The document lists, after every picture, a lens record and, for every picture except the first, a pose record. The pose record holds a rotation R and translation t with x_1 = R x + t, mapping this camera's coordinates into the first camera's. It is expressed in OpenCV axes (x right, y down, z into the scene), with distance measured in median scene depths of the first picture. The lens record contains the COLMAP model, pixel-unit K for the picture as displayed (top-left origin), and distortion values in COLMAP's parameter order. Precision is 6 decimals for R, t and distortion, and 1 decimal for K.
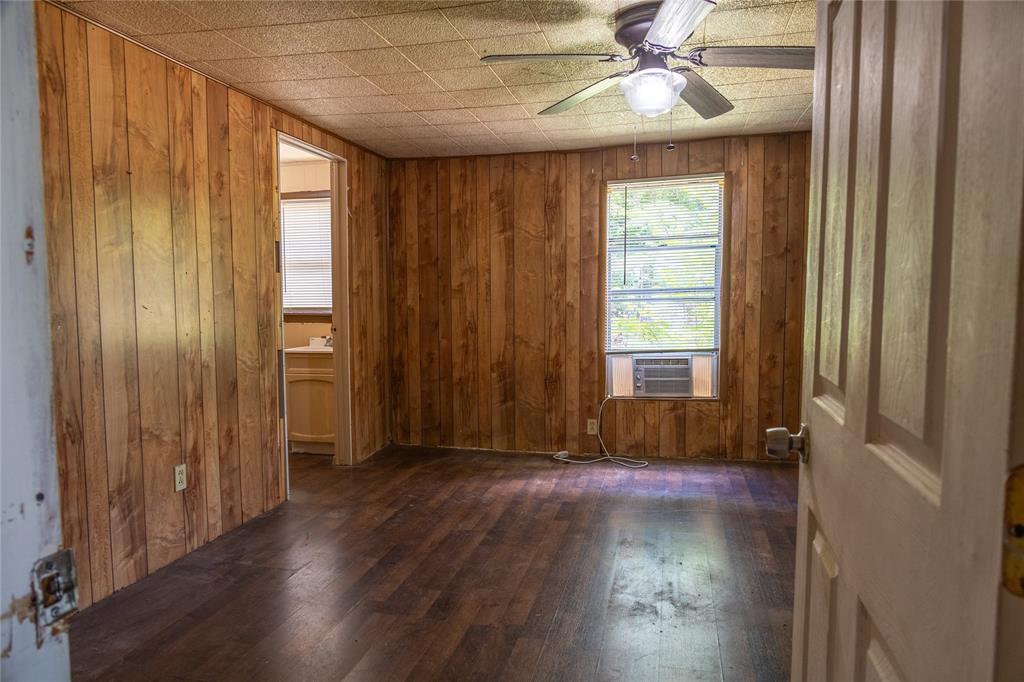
lens RADIAL K [[672.2, 0, 508.5], [0, 672.2, 346.1], [0, 0, 1]] dist [-0.010405, -0.003356]
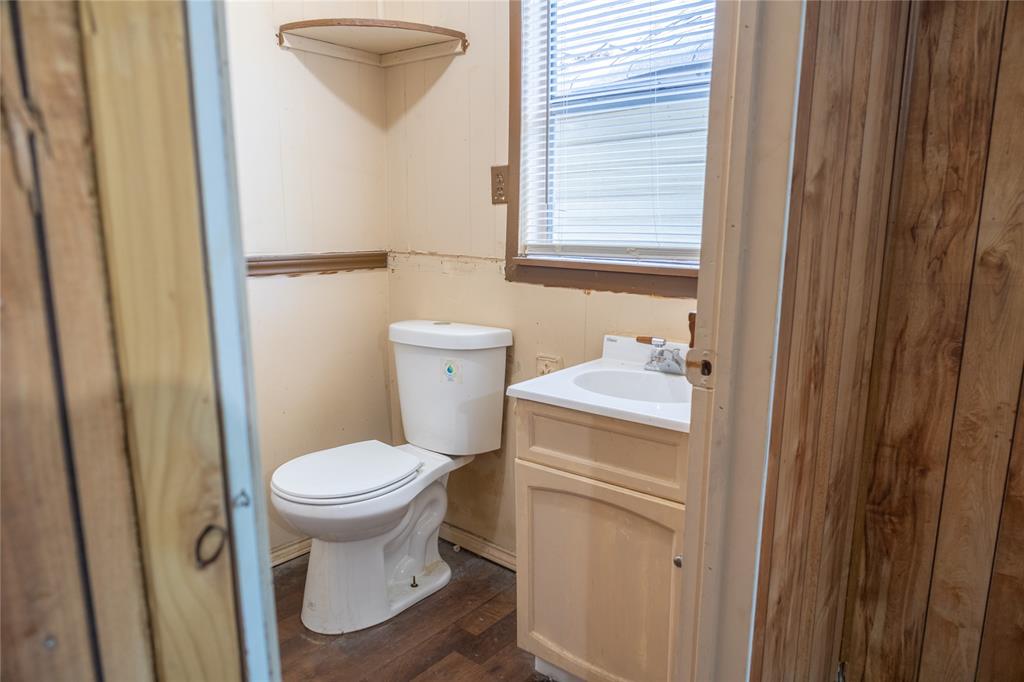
lens RADIAL K [[672.2, 0, 508.5], [0, 672.2, 346.1], [0, 0, 1]] dist [-0.010405, -0.003356]
pose [[0.901825, 0.086042, -0.423448, -0.207202], [-0.033405, 0.990924, 0.130207, -0.053633], [0.430808, -0.103279, 0.896514, 0.717384]]
